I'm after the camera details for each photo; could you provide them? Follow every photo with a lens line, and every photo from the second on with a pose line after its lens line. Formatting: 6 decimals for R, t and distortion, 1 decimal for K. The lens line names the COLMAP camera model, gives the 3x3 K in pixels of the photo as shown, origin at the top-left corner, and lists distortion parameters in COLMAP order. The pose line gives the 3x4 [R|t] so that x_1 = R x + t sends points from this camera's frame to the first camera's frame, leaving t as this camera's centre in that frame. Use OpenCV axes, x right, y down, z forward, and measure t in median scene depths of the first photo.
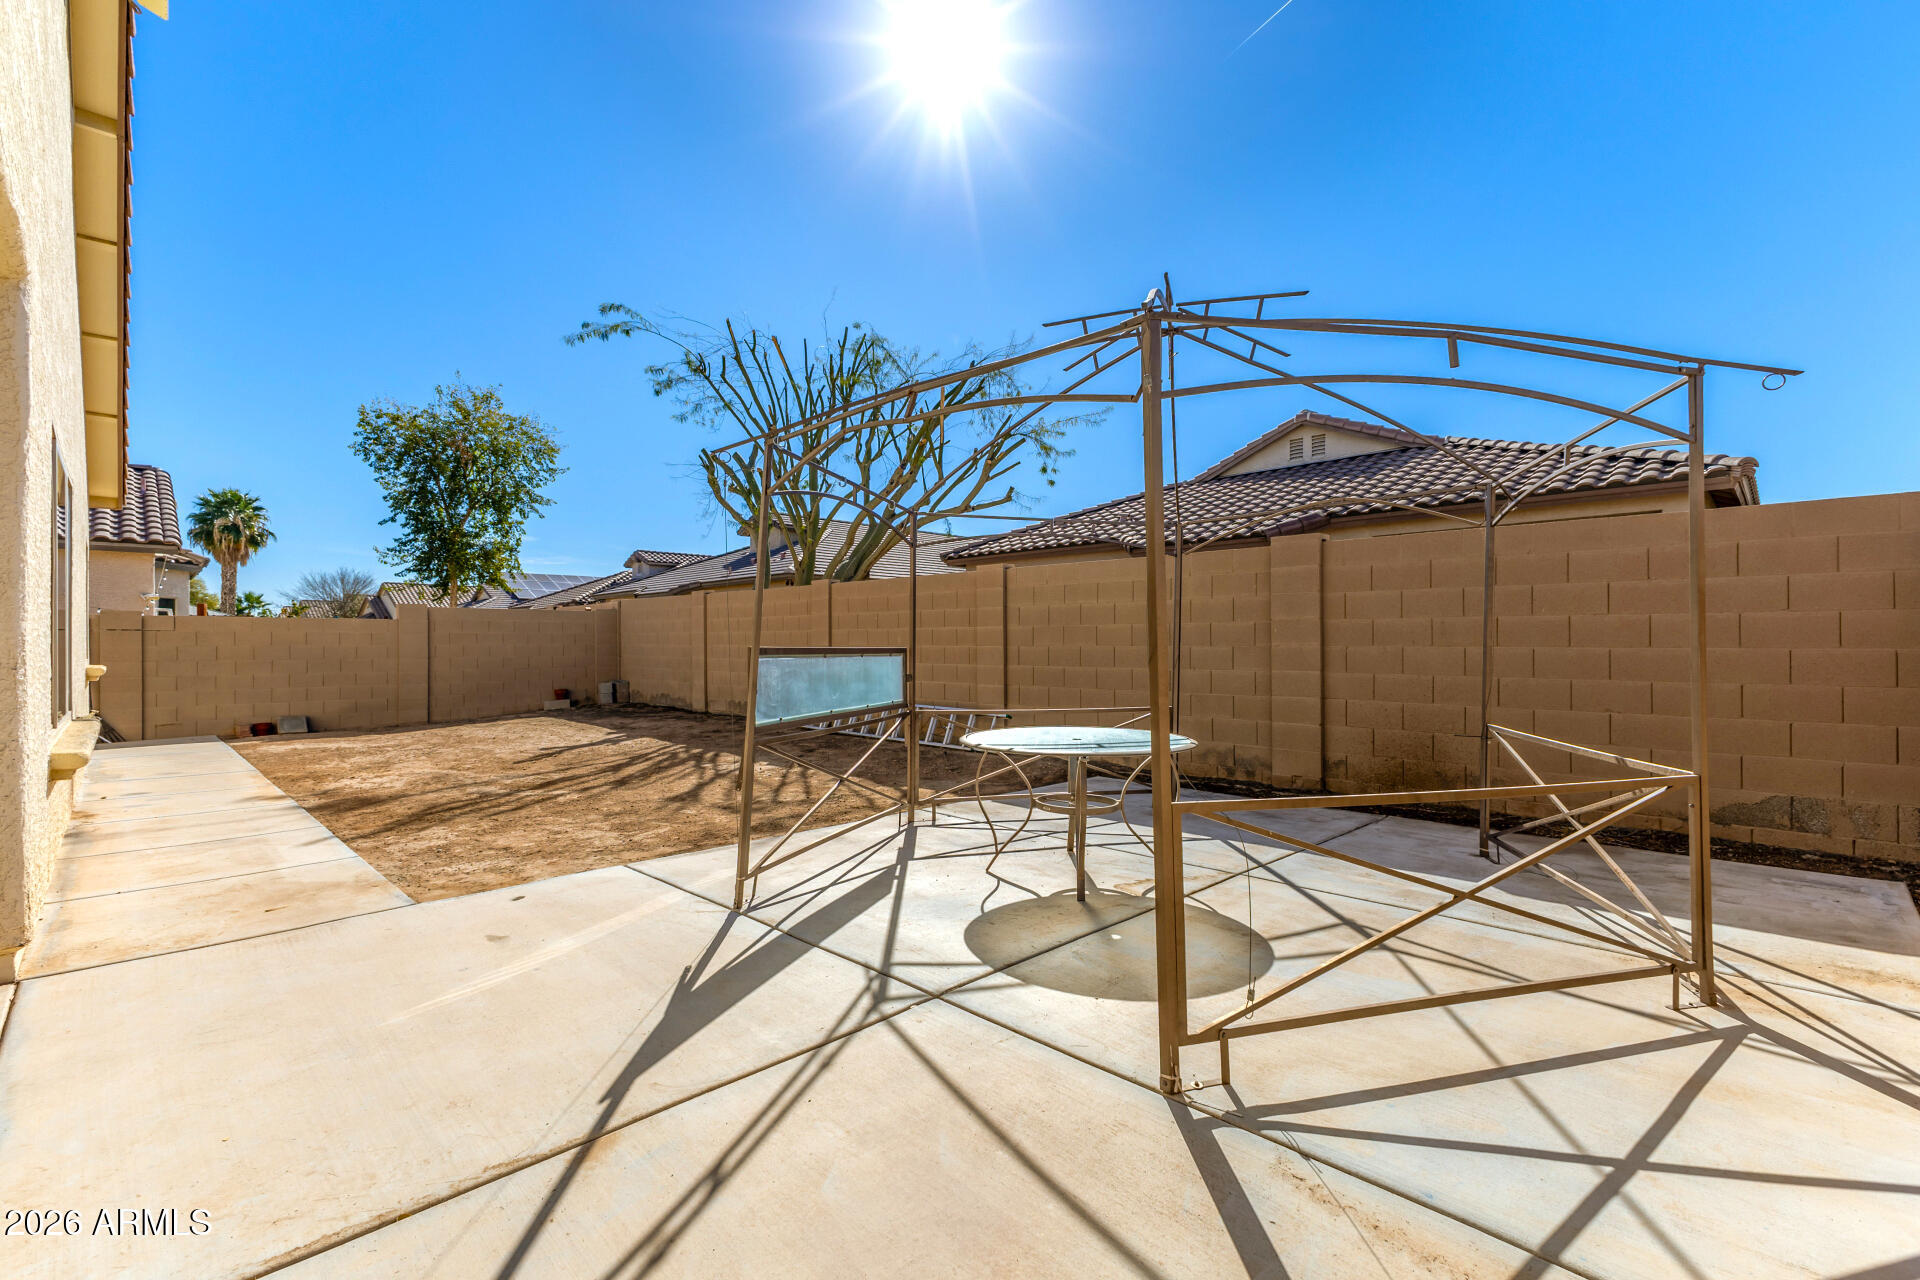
lens RADIAL K [[844.7, 0, 966.4], [0, 844.7, 643.9], [0, 0, 1]] dist [0.003997, 0.000213]
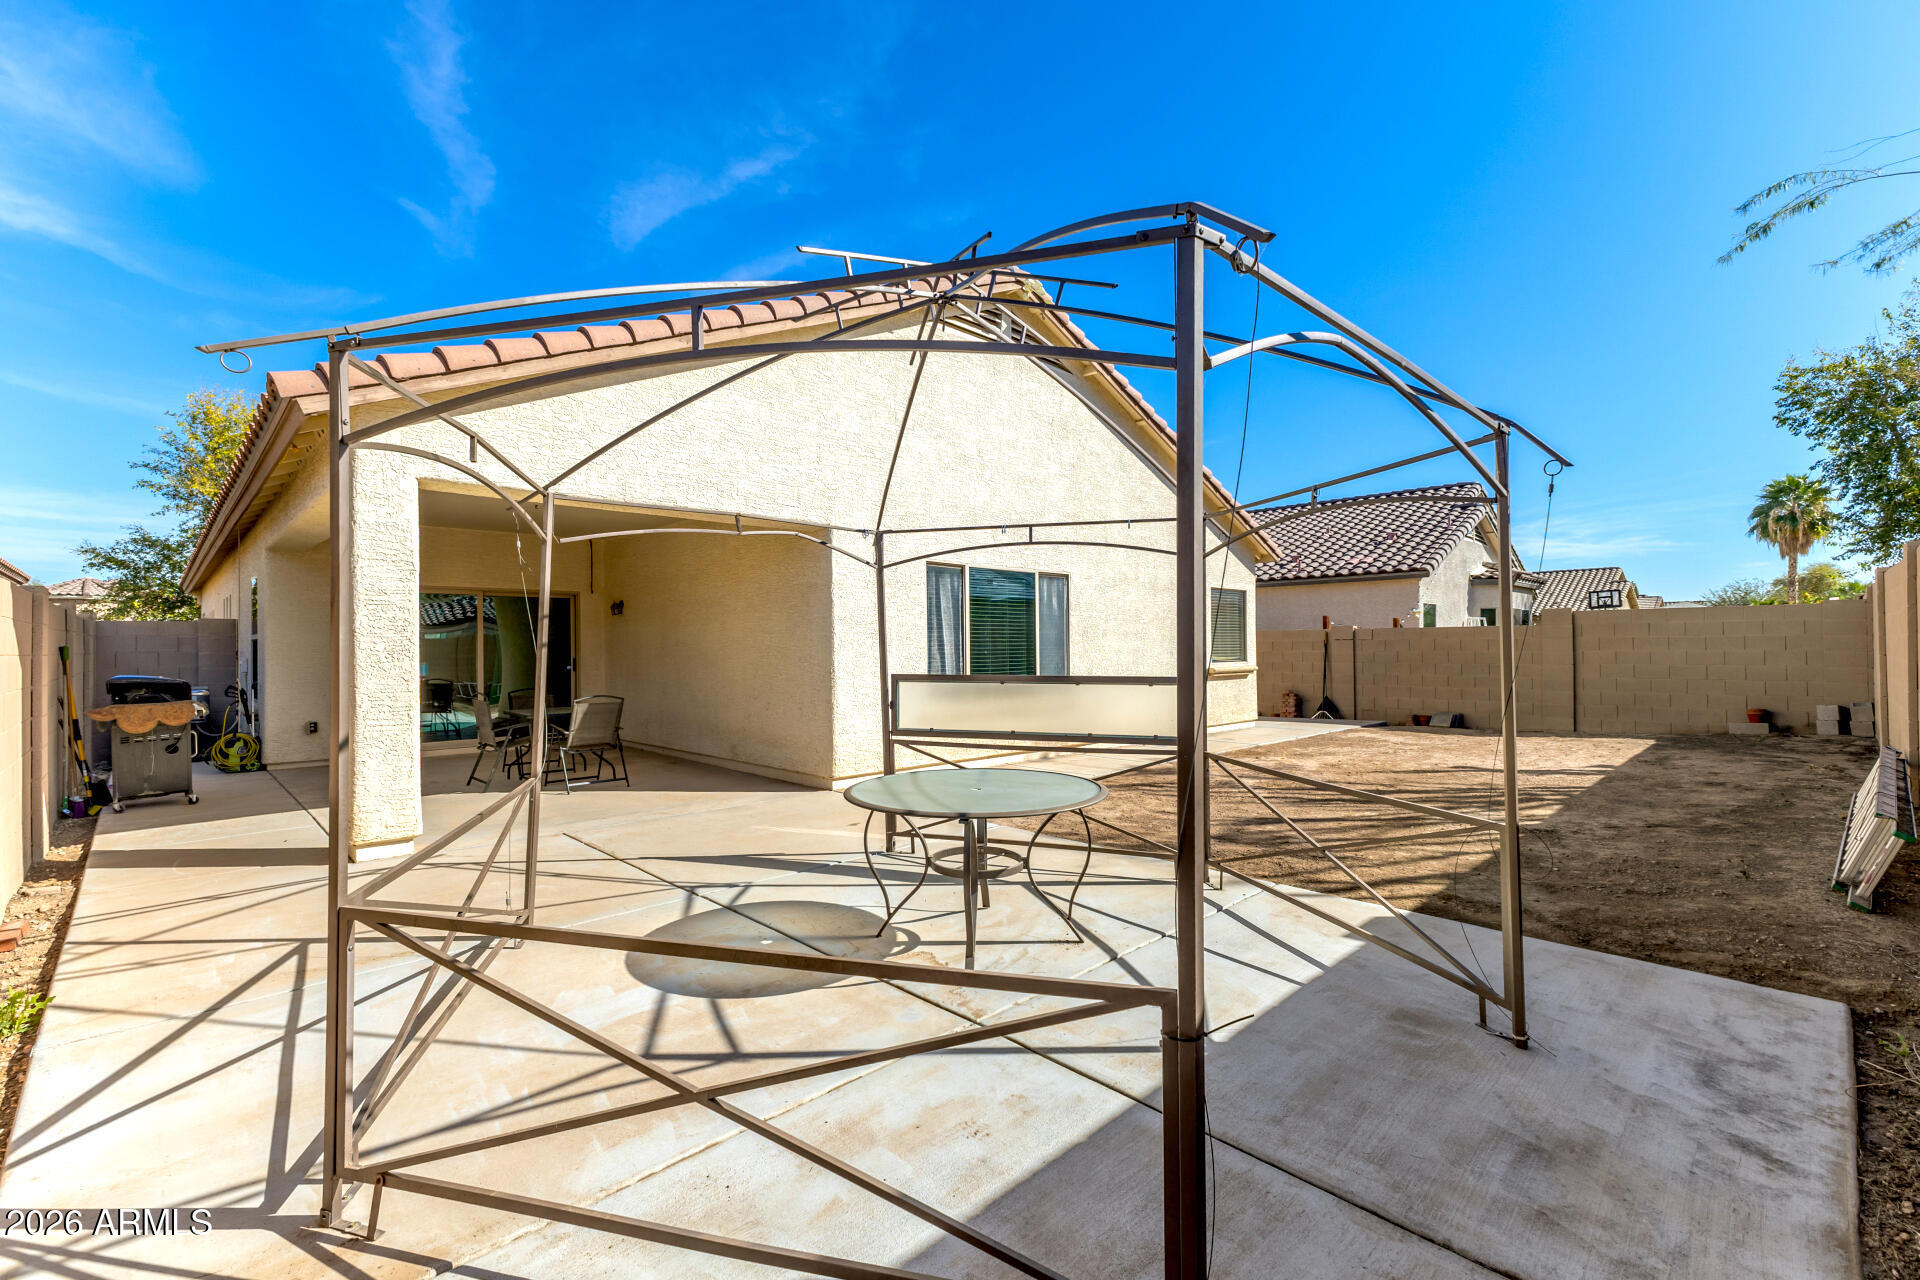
lens RADIAL K [[844.7, 0, 965.8], [0, 844.7, 635.7], [0, 0, 1]] dist [0.003997, 0.000213]
pose [[-0.019123, -0.006166, -0.999798, 0.376399], [0.007292, 0.999954, -0.006307, -0.016628], [0.999791, -0.007411, -0.019077, 0.369017]]
